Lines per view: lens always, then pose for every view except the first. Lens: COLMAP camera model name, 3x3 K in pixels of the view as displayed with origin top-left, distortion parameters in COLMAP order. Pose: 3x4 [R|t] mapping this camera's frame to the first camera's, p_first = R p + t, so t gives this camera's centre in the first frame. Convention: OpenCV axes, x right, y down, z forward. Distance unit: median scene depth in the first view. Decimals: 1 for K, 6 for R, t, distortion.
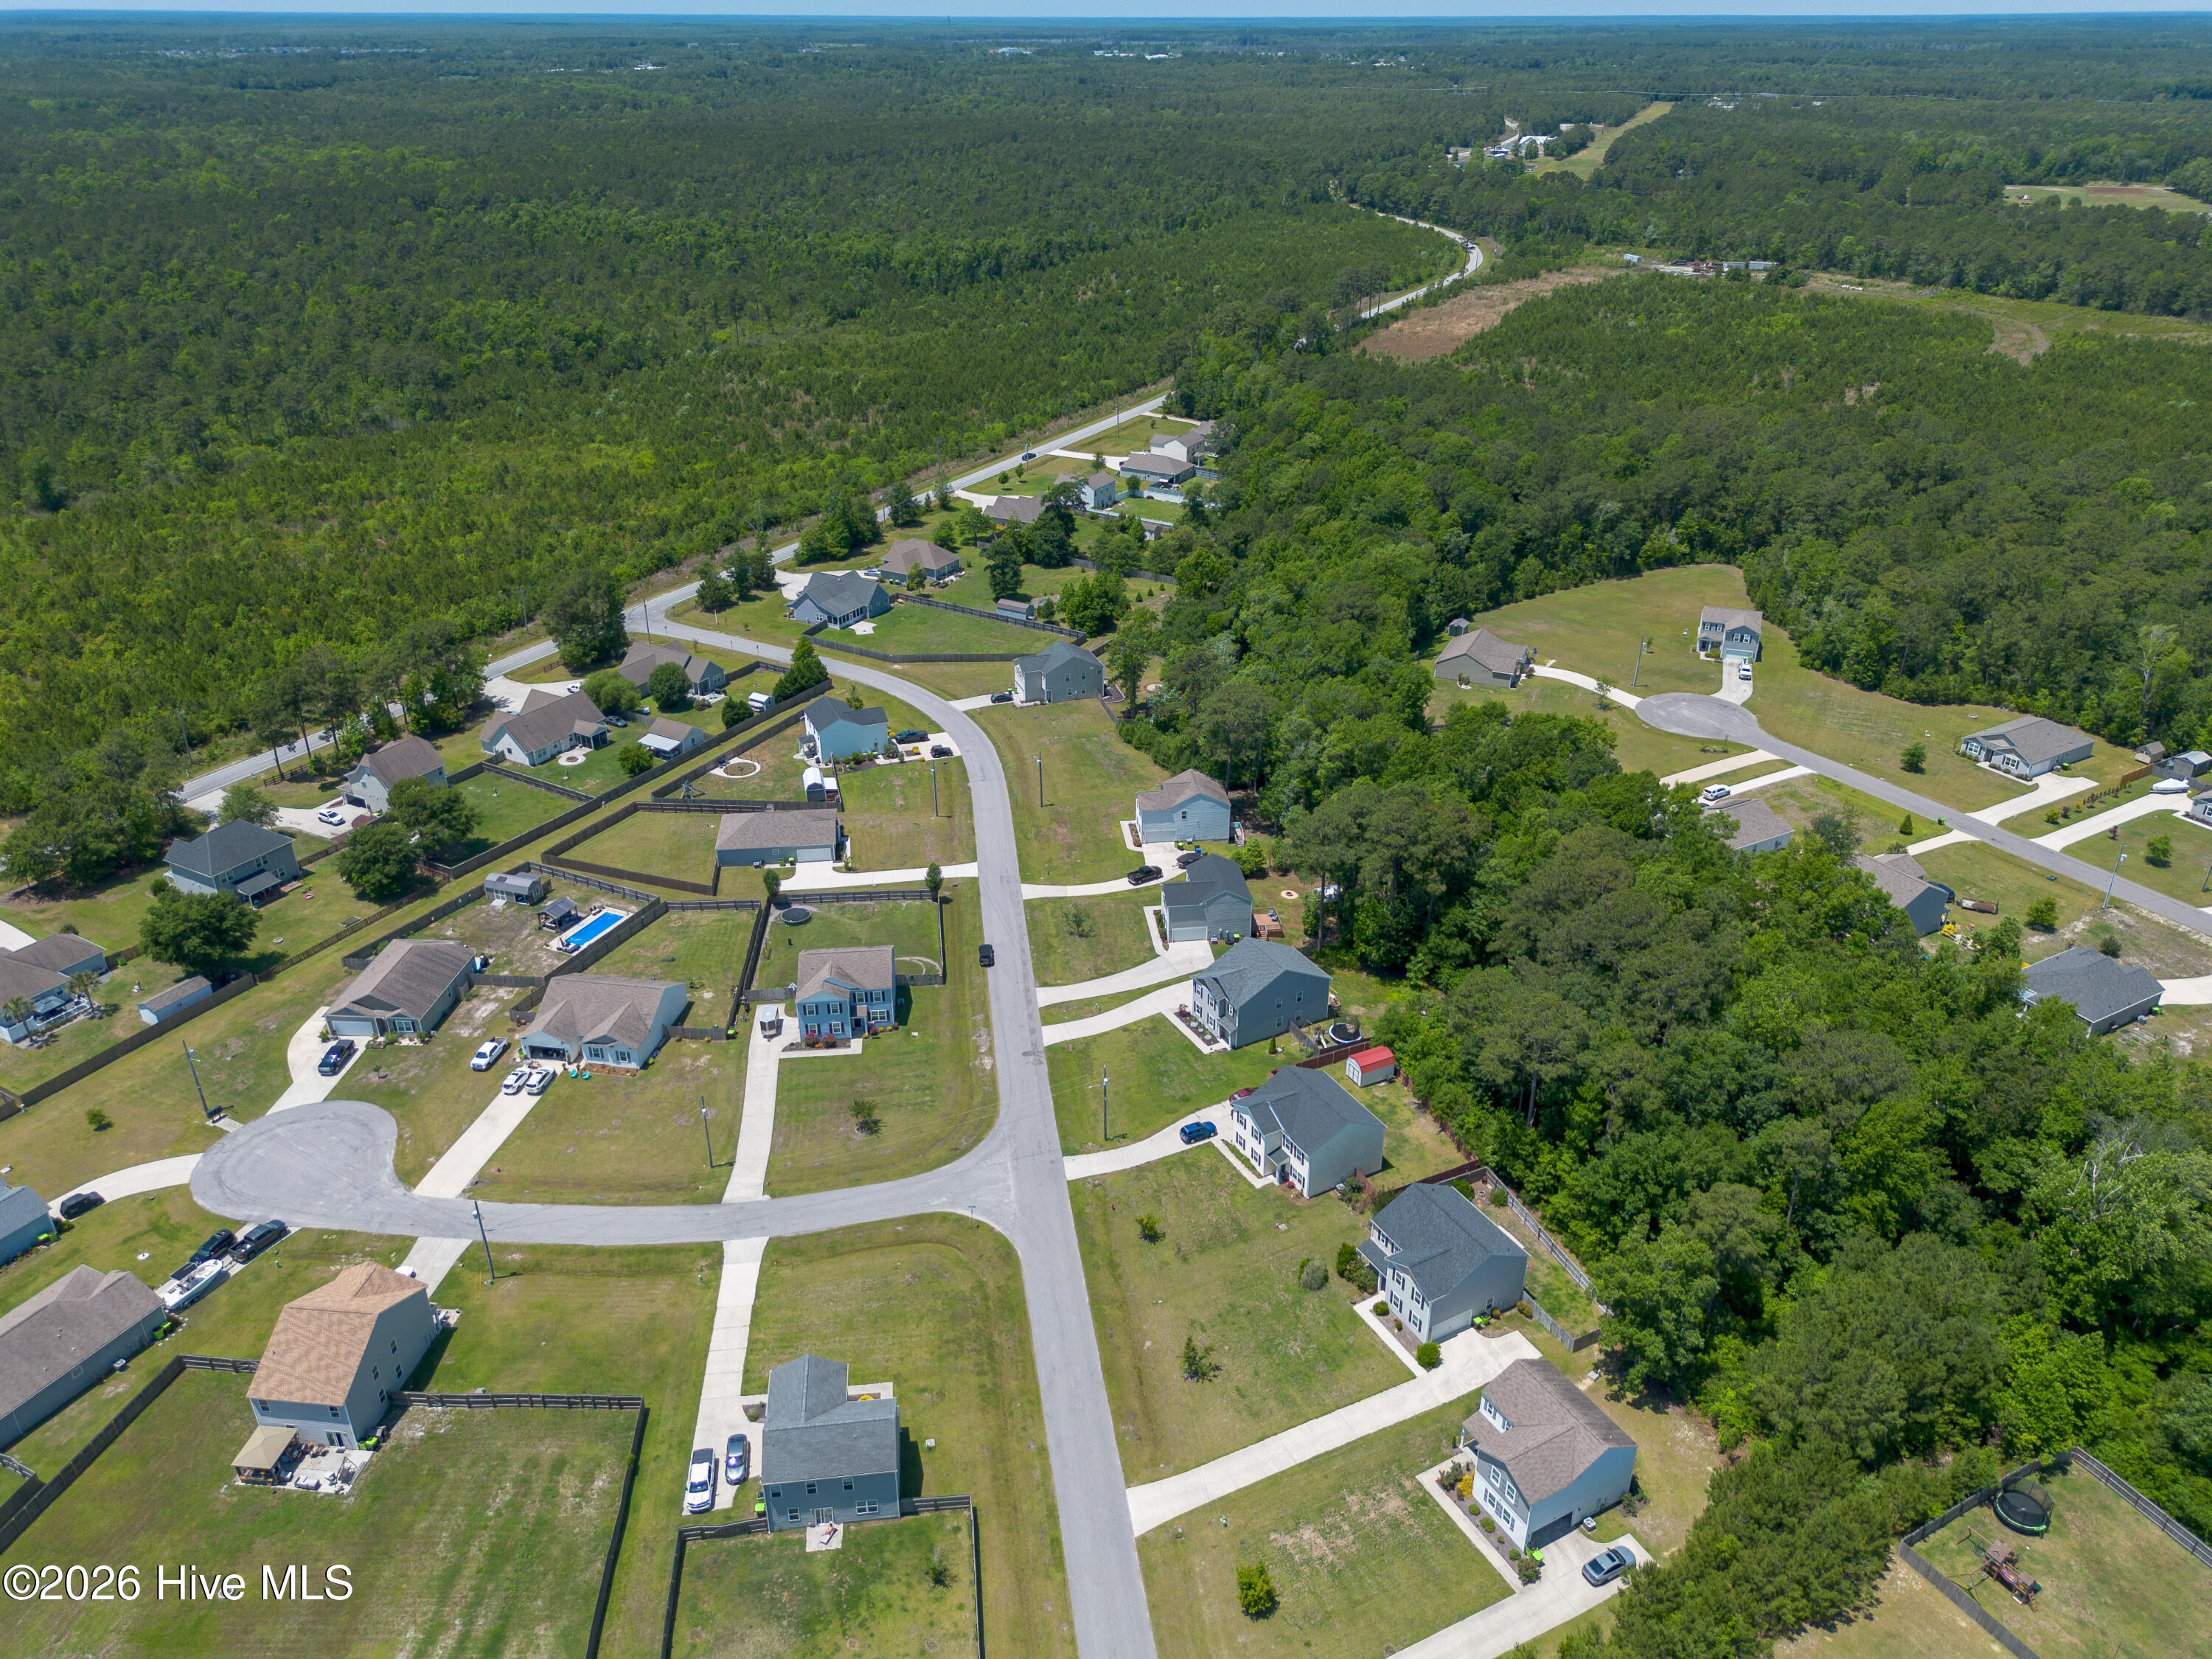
lens RADIAL K [[1572.8, 0, 1105.1], [0, 1572.8, 832.5], [0, 0, 1]] dist [0.057698, -0.045957]
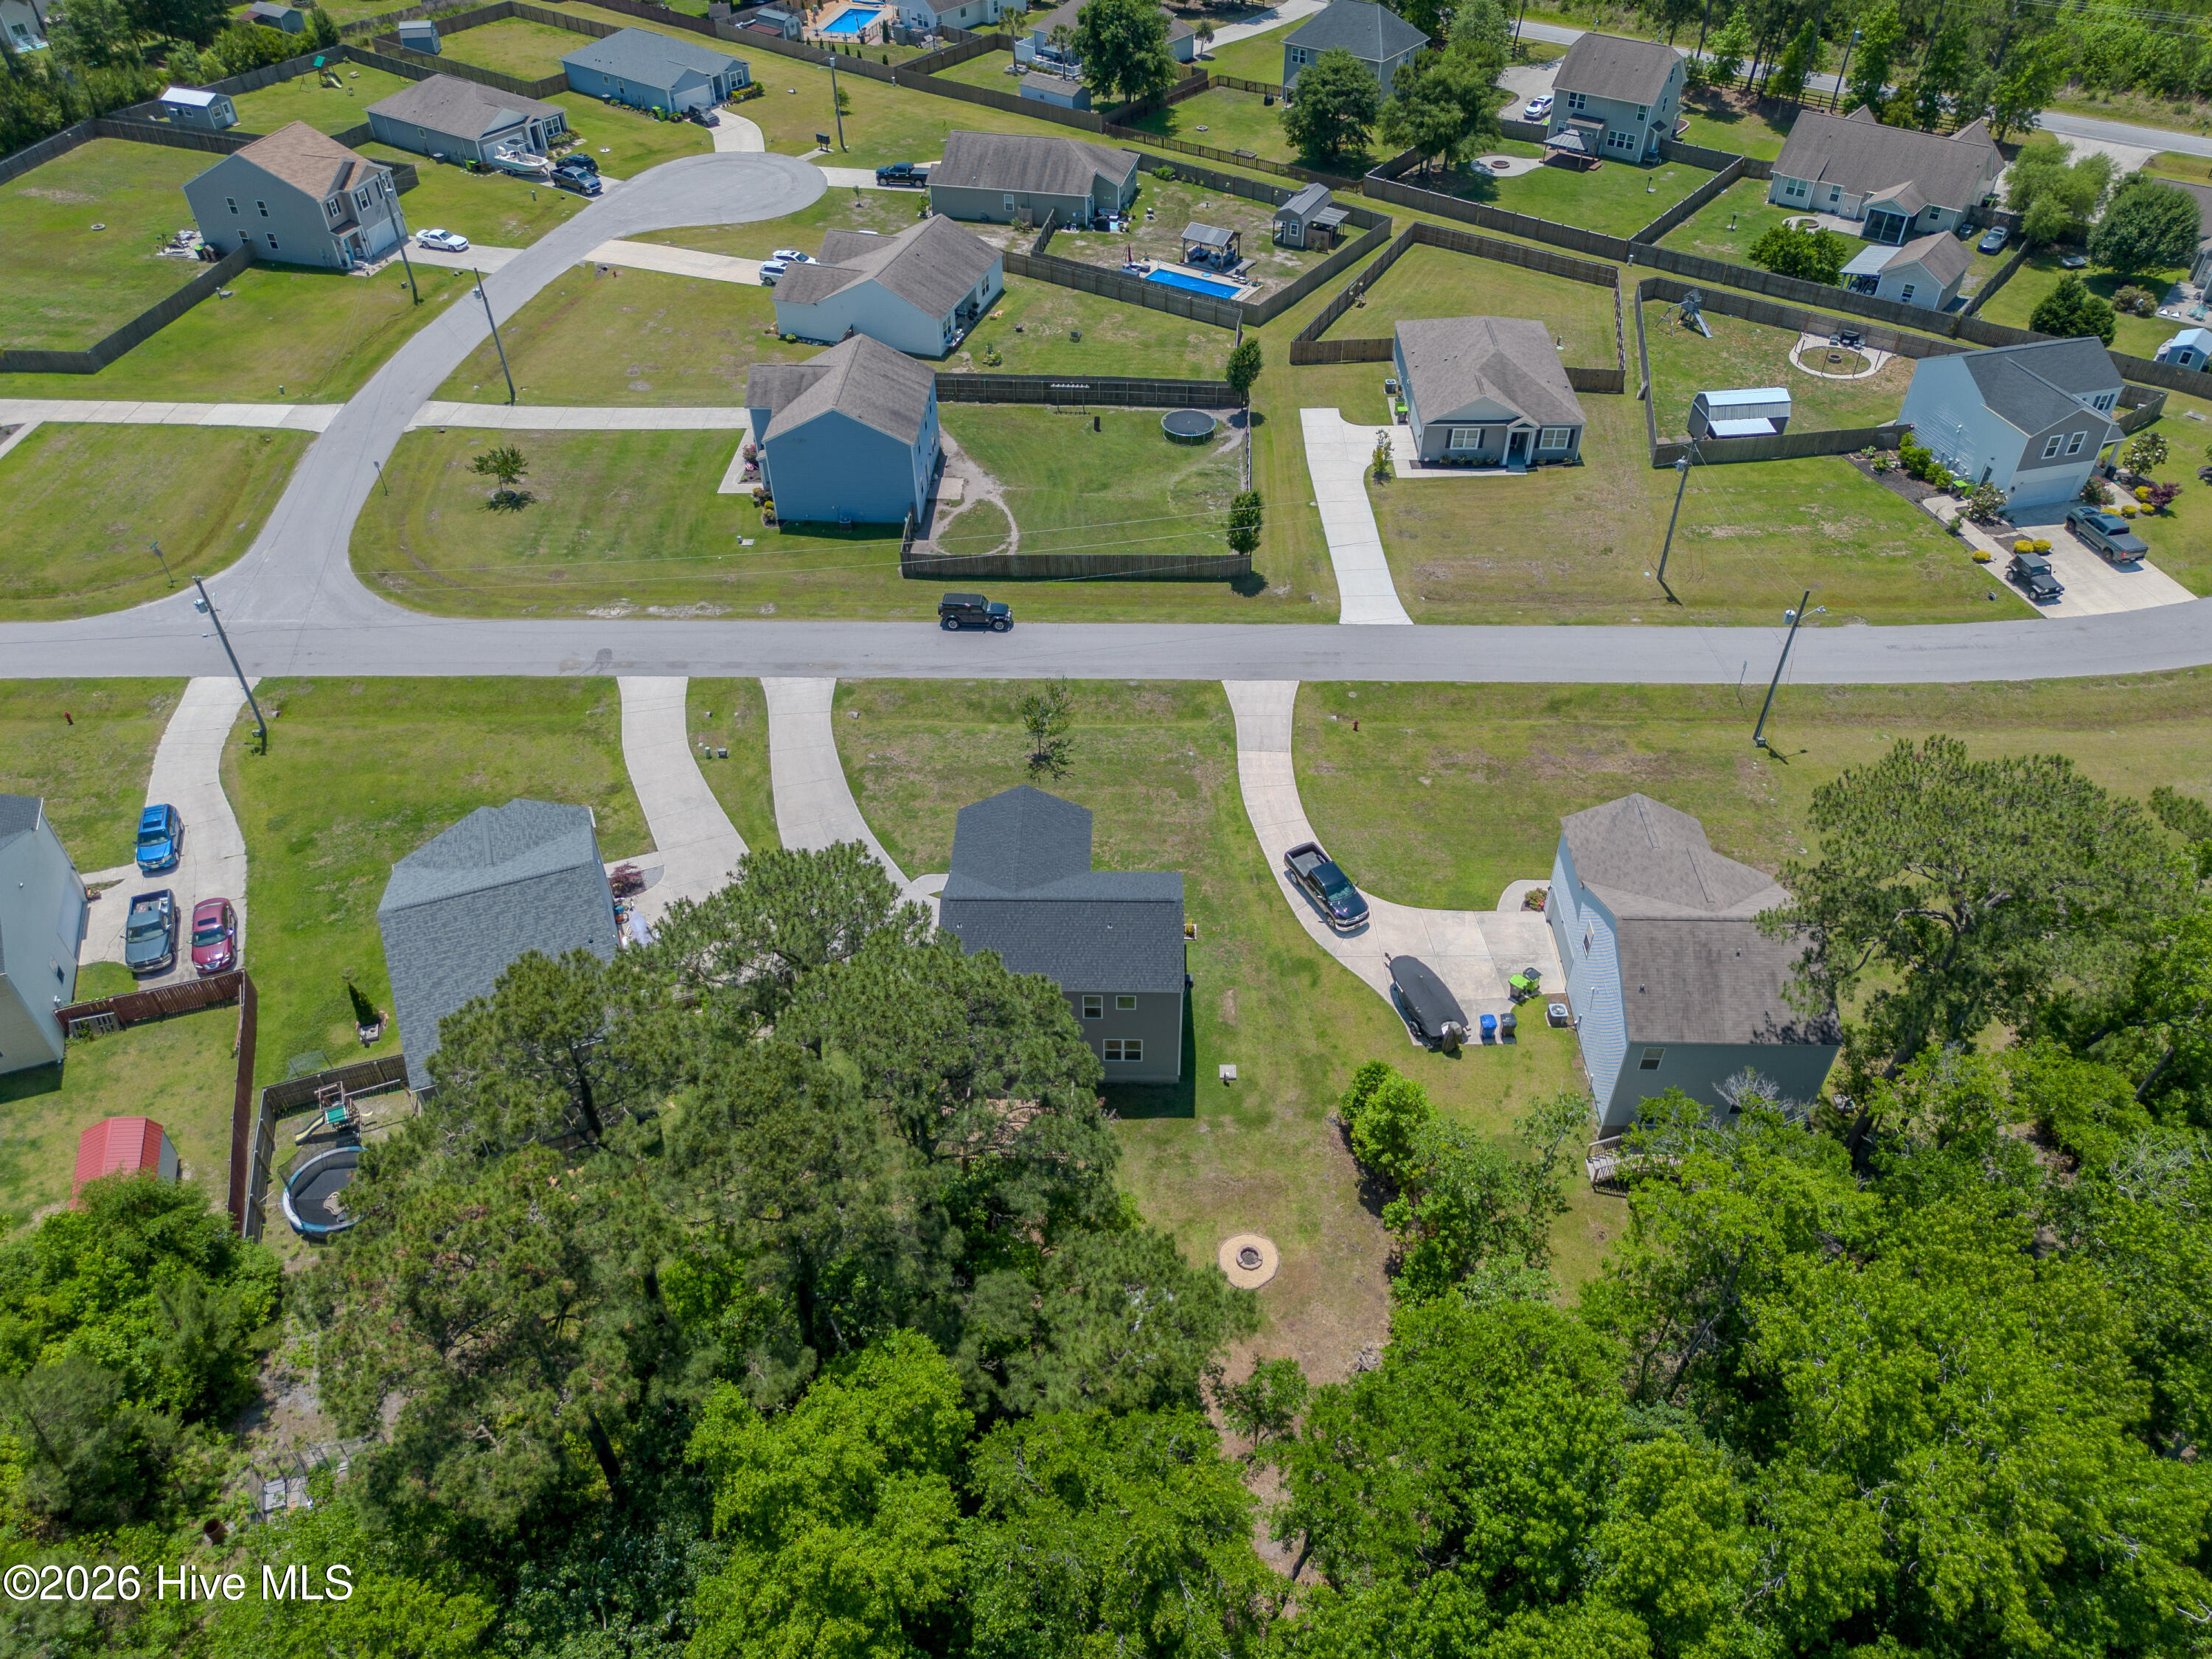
lens RADIAL K [[1572.8, 0, 1106.0], [0, 1572.8, 842.4], [0, 0, 1]] dist [0.057698, -0.045957]
pose [[-0.143900, 0.654408, -0.742322, 0.310836], [-0.449328, 0.625139, 0.638205, -0.196977], [0.881701, 0.425384, 0.204087, 0.974979]]
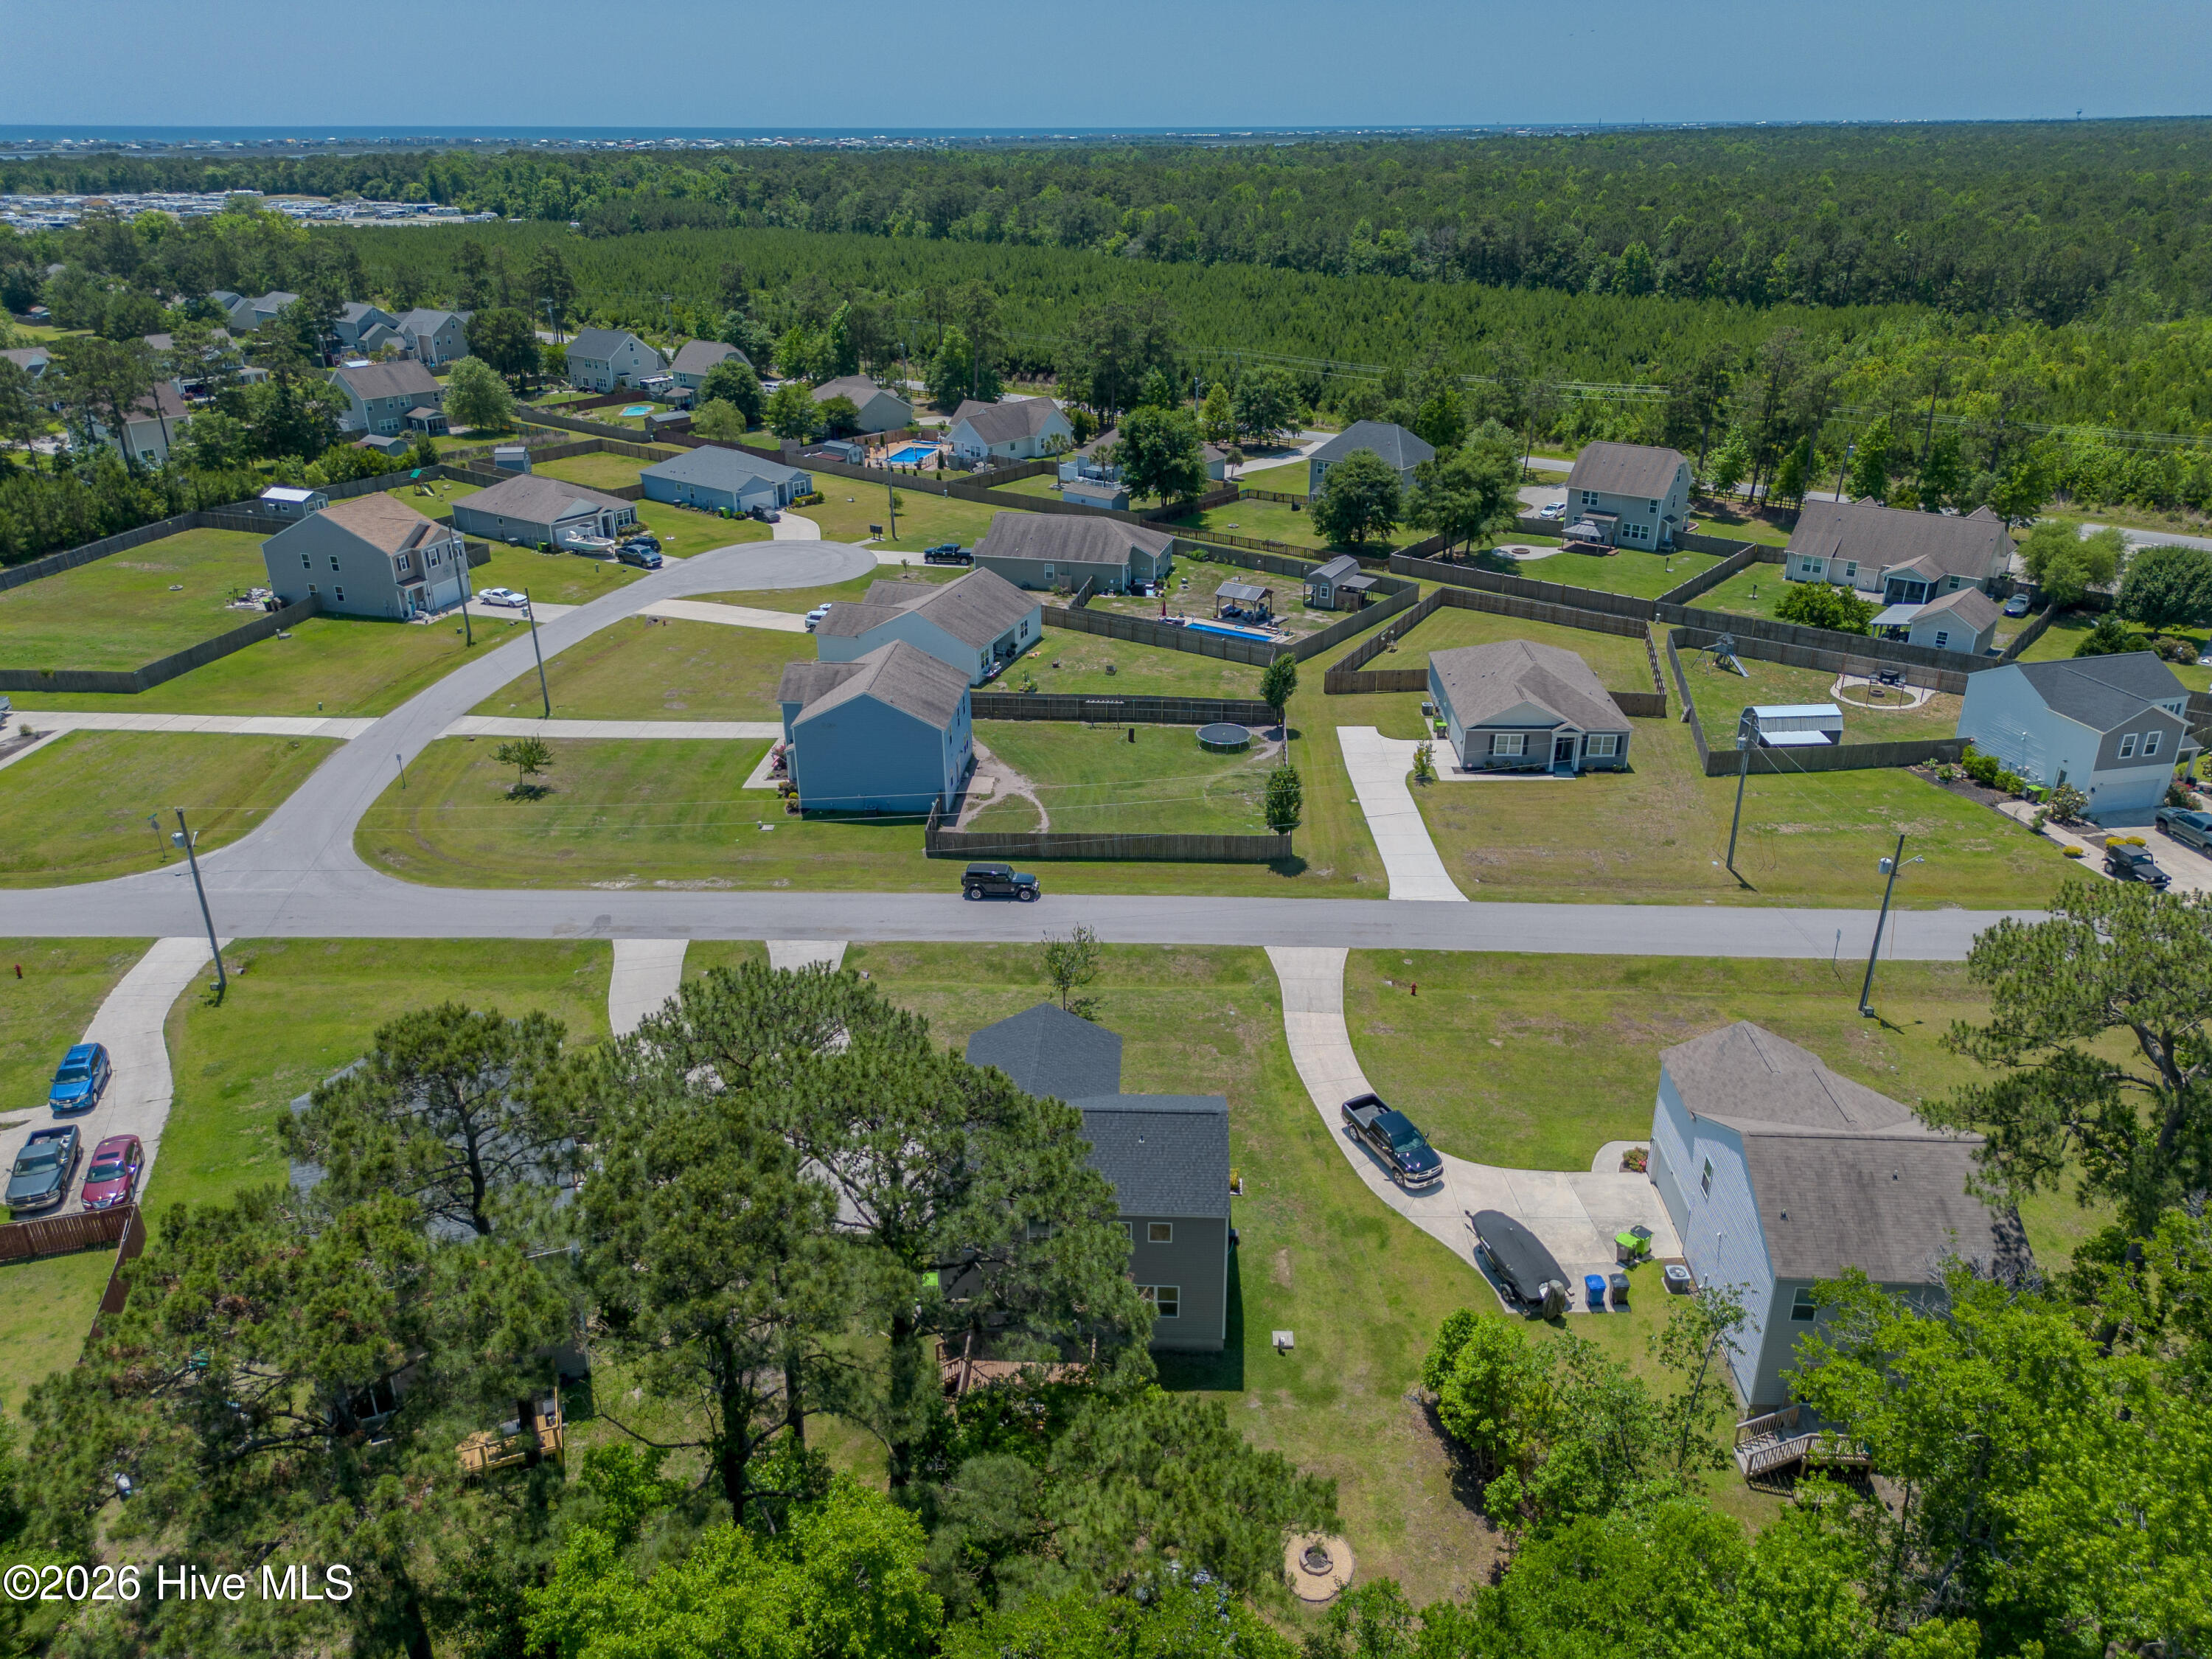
lens RADIAL K [[1572.8, 0, 1108.2], [0, 1572.8, 842.4], [0, 0, 1]] dist [0.057698, -0.045957]
pose [[-0.165948, 0.407160, -0.898155, 0.309586], [-0.449481, 0.779441, 0.436392, -0.137721], [0.877740, 0.476122, 0.053664, 1.004668]]
